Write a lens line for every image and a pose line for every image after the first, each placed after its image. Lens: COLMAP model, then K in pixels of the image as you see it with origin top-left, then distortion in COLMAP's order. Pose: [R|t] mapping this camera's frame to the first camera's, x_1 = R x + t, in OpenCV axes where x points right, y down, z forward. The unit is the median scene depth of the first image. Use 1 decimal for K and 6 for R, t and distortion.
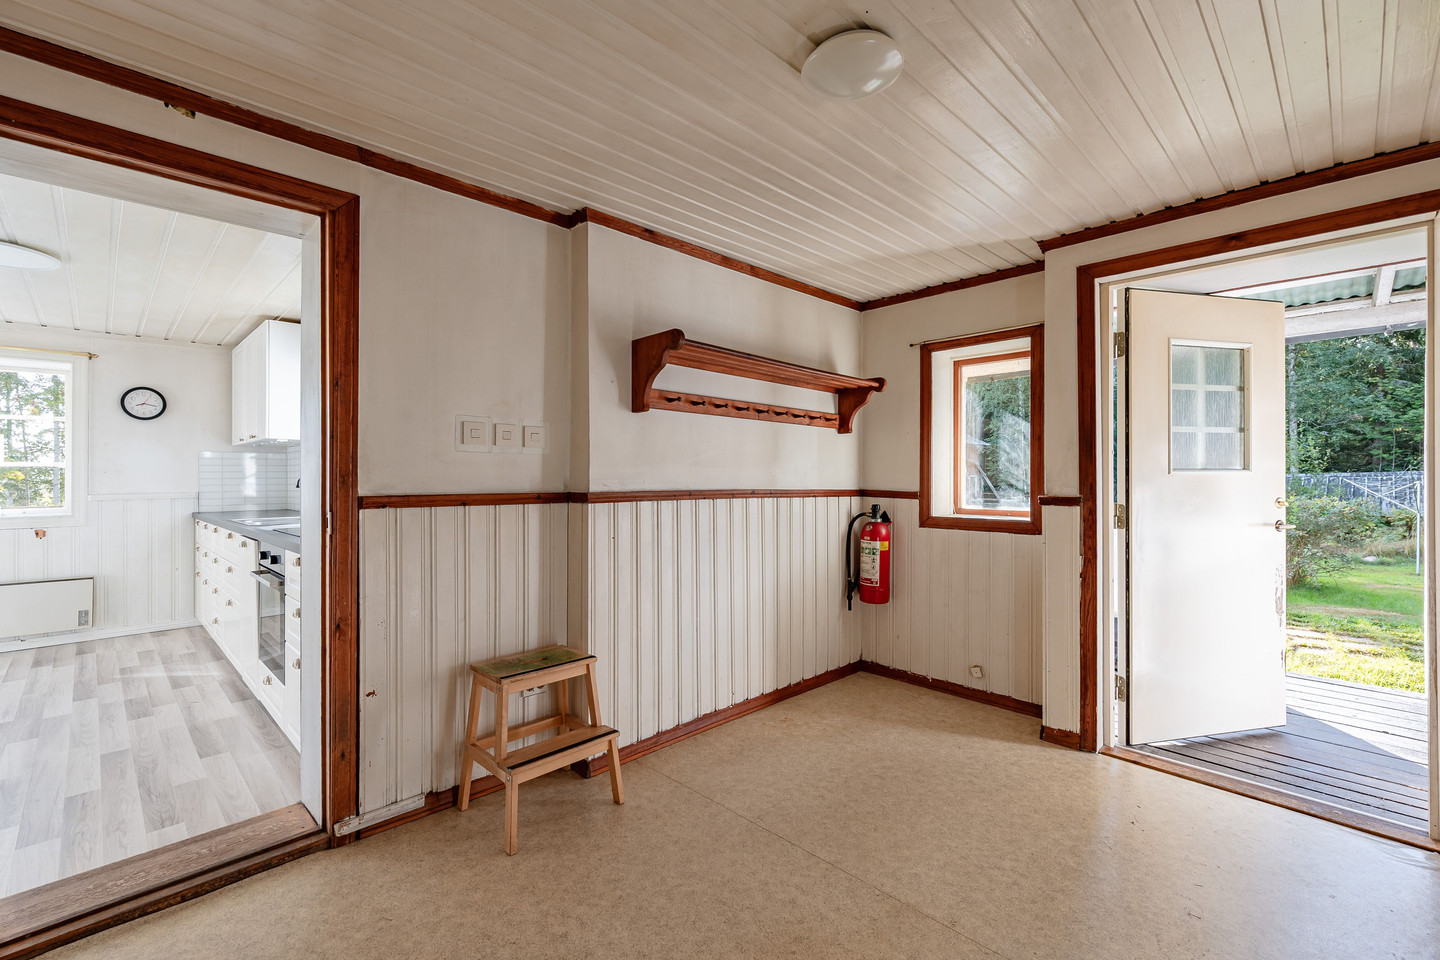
lens RADIAL K [[616.5, 0, 717.9], [0, 616.5, 478.4], [0, 0, 1]] dist [0.001028, 0.000103]
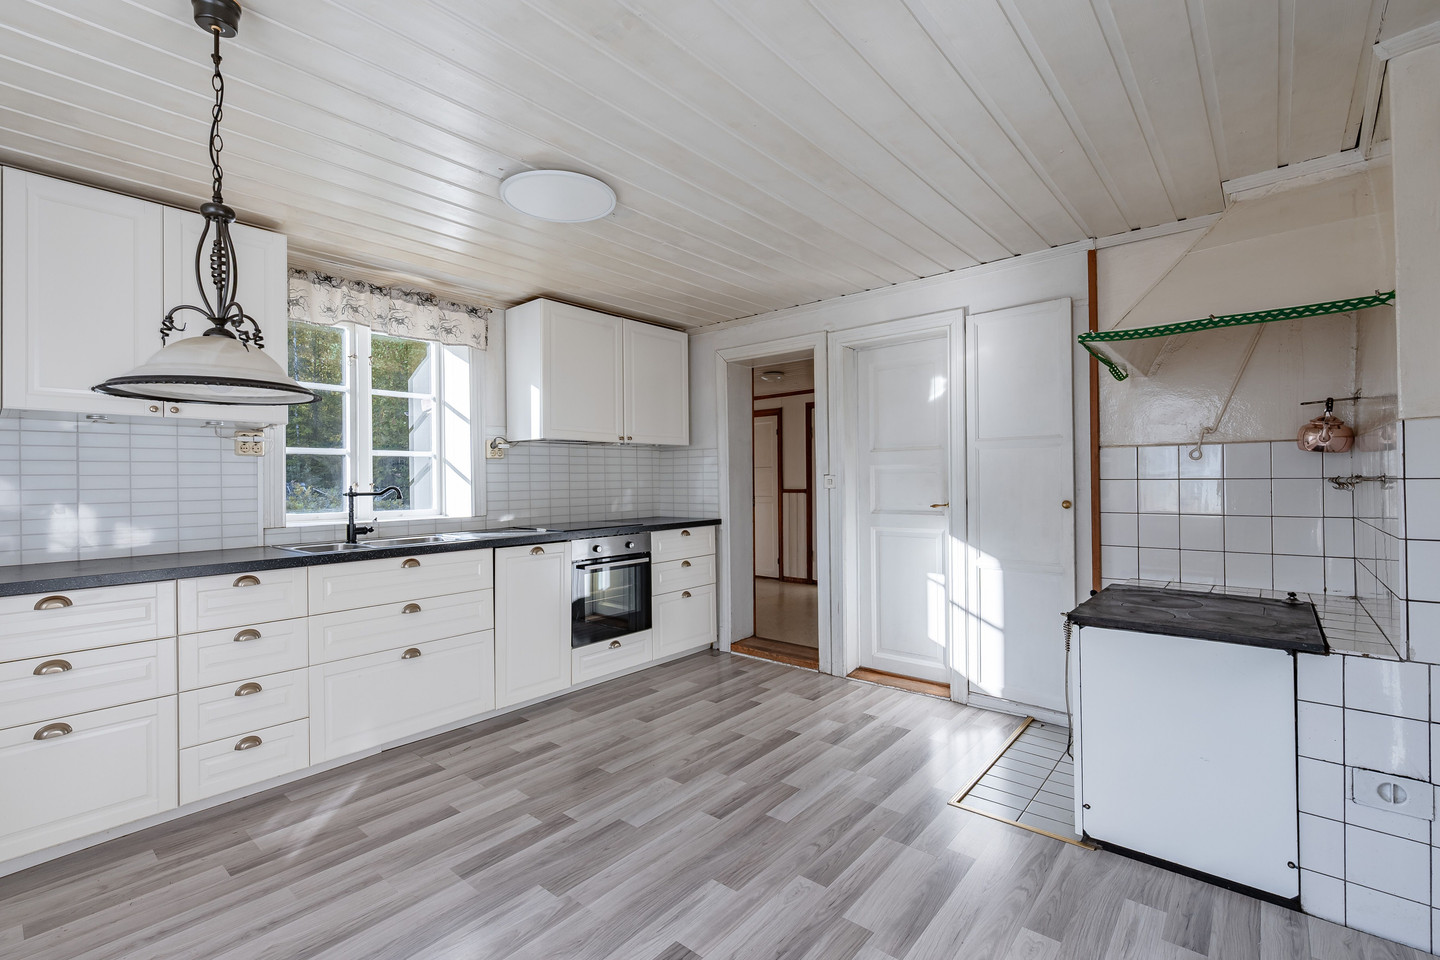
lens RADIAL K [[640.2, 0, 716.4], [0, 640.2, 484.1], [0, 0, 1]] dist [0.000840, 0.000124]
pose [[-0.073435, 0.009162, 0.997258, -1.294983], [0.014931, 0.999856, -0.008087, 0.006324], [-0.997188, 0.014296, -0.073561, 0.556630]]
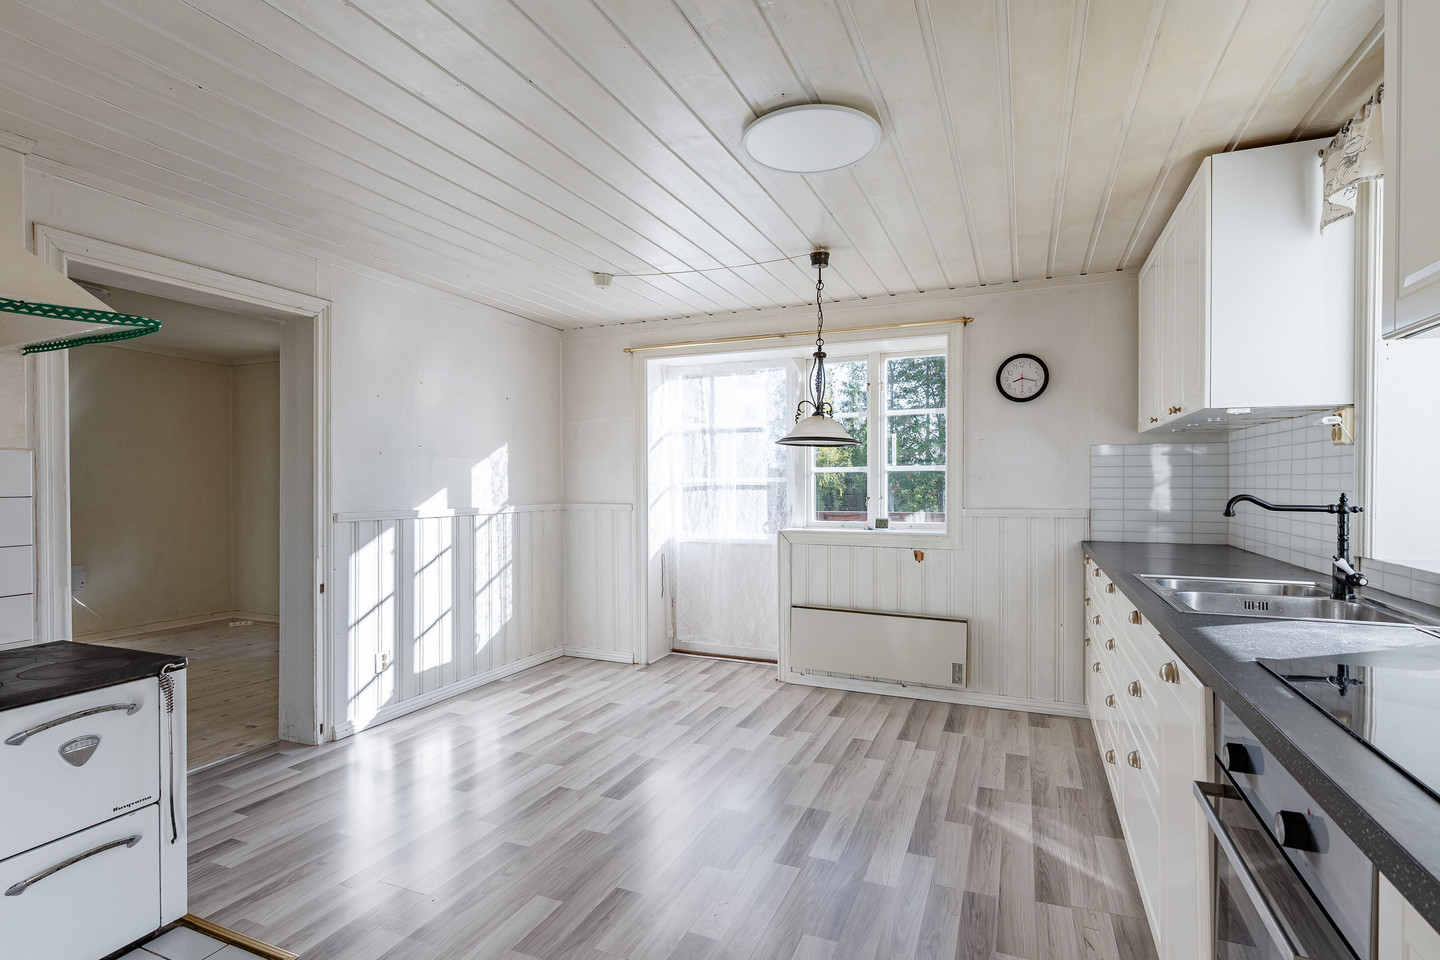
lens RADIAL K [[724.9, 0, 725.7], [0, 724.9, 477.5], [0, 0, 1]] dist [-0.000159, -0.000055]
pose [[0.382014, 0.000776, -0.924156, -0.322780], [-0.003232, 0.999995, -0.000496, -0.009303], [0.924151, 0.003176, 0.382015, 0.402647]]
